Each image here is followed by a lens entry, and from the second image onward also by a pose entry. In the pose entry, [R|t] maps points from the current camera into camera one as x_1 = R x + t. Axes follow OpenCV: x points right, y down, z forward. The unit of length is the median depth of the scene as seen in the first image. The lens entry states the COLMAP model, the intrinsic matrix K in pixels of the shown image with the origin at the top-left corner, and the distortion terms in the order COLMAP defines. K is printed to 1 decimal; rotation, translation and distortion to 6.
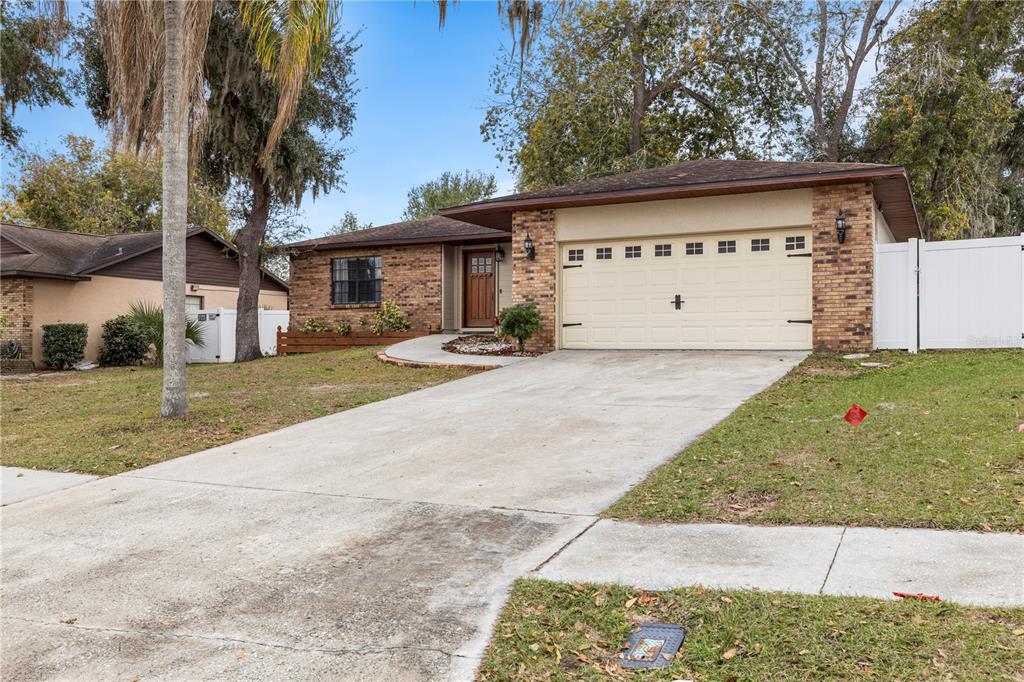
lens RADIAL K [[811.4, 0, 516.8], [0, 811.4, 340.8], [0, 0, 1]] dist [-0.001015, -0.000645]
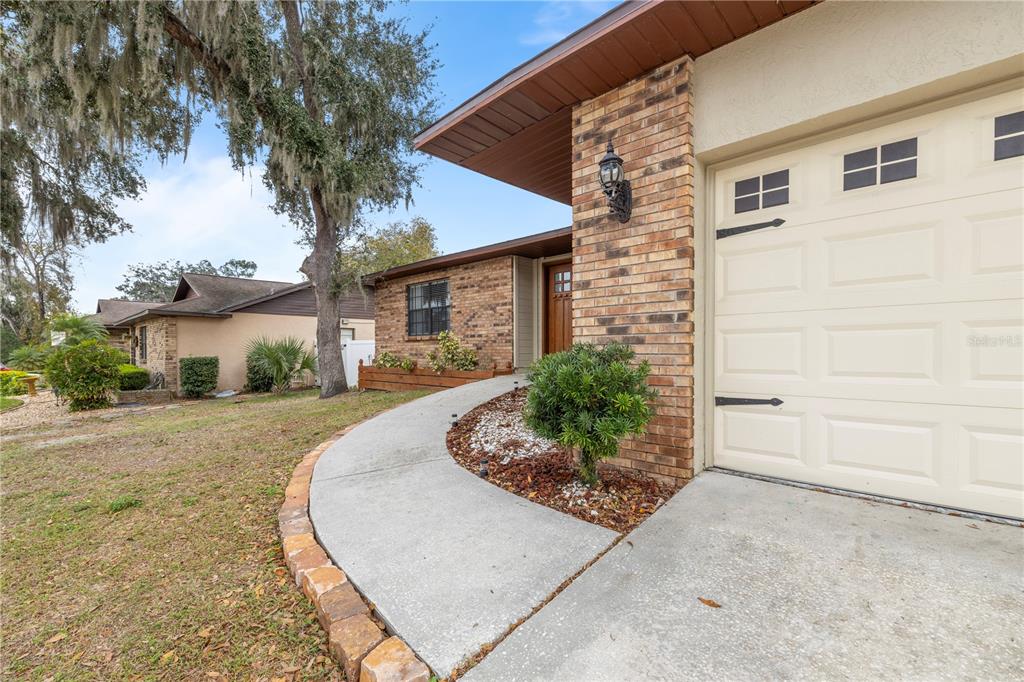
lens RADIAL K [[448.1, 0, 501.9], [0, 448.1, 357.5], [0, 0, 1]] dist [-0.000096, -0.000351]
pose [[0.957570, -0.002861, -0.288187, 0.024278], [0.008923, 0.999766, 0.019723, -0.042359], [0.288063, -0.021457, 0.957371, 0.787687]]
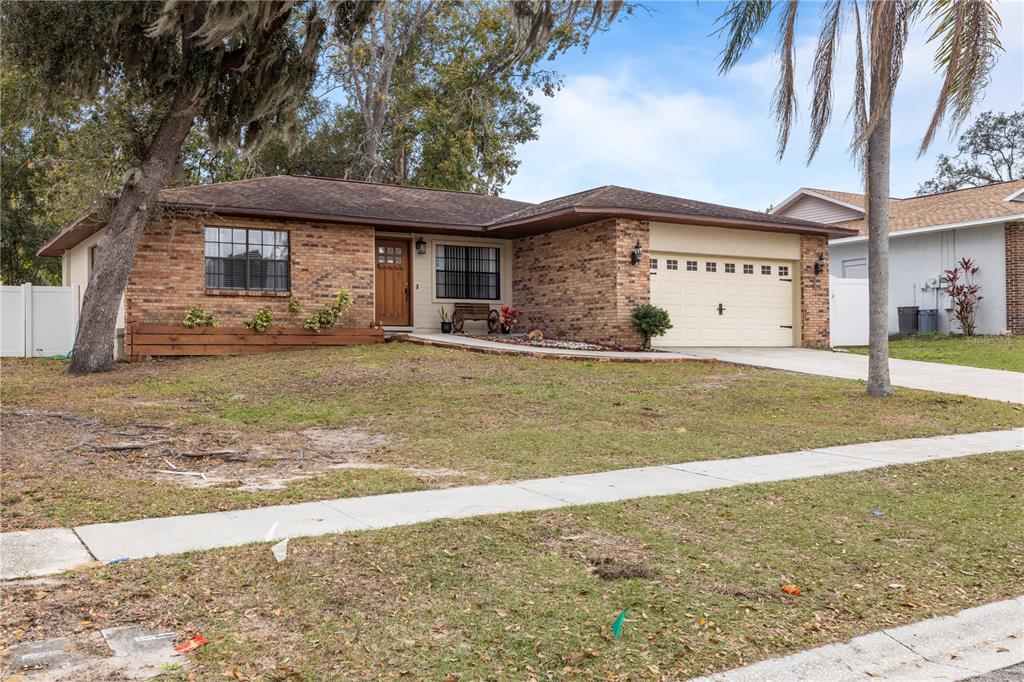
lens RADIAL K [[959.6, 0, 507.3], [0, 959.6, 341.5], [0, 0, 1]] dist [-0.000116, 0.000000]
pose [[0.525887, 0.010875, 0.850485, -1.162042], [0.003342, 0.999884, -0.014852, 0.022086], [-0.850548, 0.010653, 0.525790, 0.465722]]
